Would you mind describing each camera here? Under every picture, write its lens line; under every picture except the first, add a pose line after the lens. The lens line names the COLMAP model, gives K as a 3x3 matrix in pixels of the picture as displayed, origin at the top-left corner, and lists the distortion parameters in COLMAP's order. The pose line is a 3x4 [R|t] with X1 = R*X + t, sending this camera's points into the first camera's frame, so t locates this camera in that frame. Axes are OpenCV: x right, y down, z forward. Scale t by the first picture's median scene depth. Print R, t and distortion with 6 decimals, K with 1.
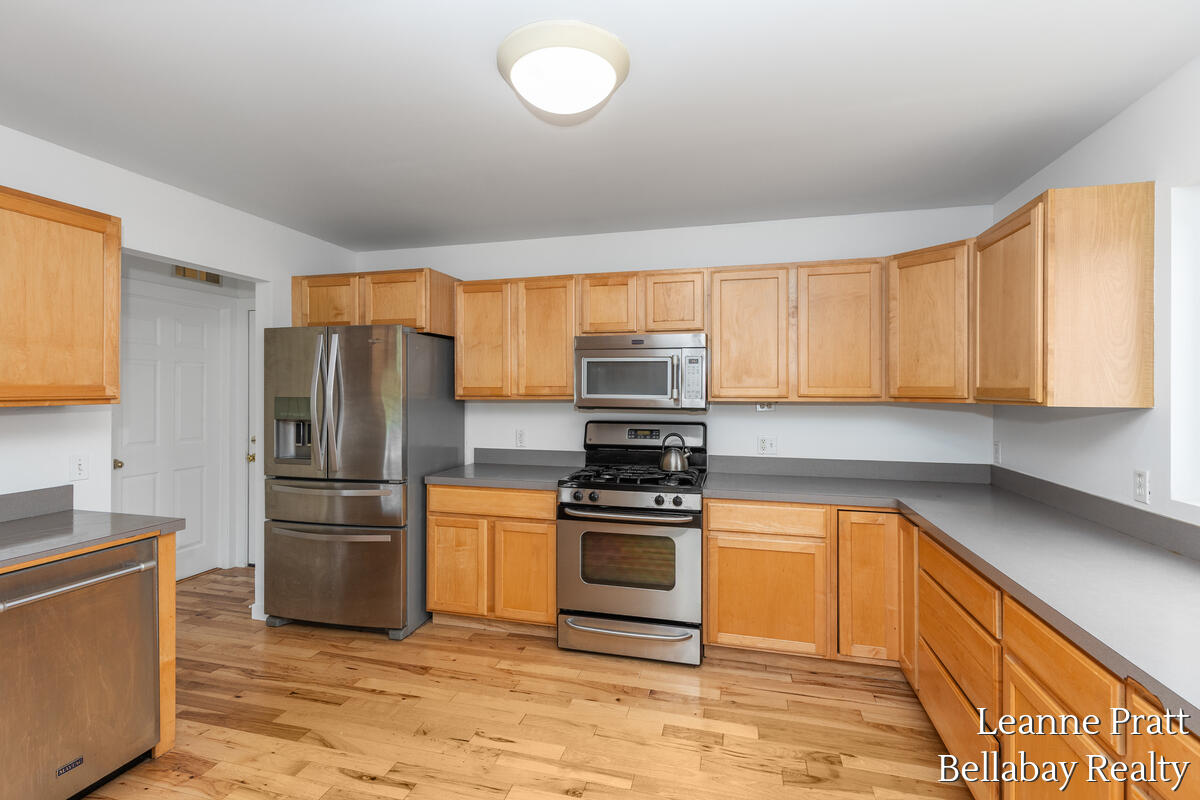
lens RADIAL K [[542.2, 0, 599.1], [0, 542.2, 393.3], [0, 0, 1]] dist [0.001195, 0.000088]
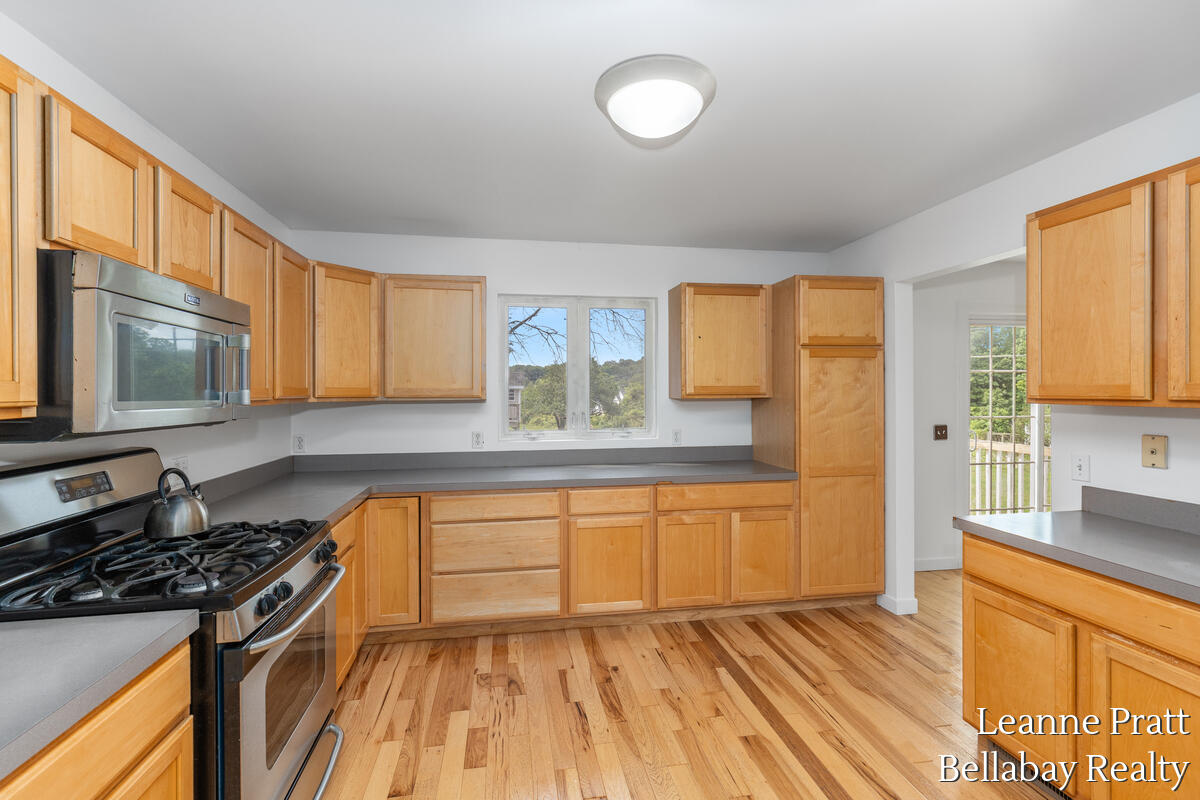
lens RADIAL K [[542.2, 0, 597.8], [0, 542.2, 392.5], [0, 0, 1]] dist [0.001195, 0.000088]
pose [[-0.416974, -0.007134, 0.908890, -0.773945], [0.002580, 0.999956, 0.009032, -0.009518], [-0.908915, 0.006111, -0.416937, 1.177028]]
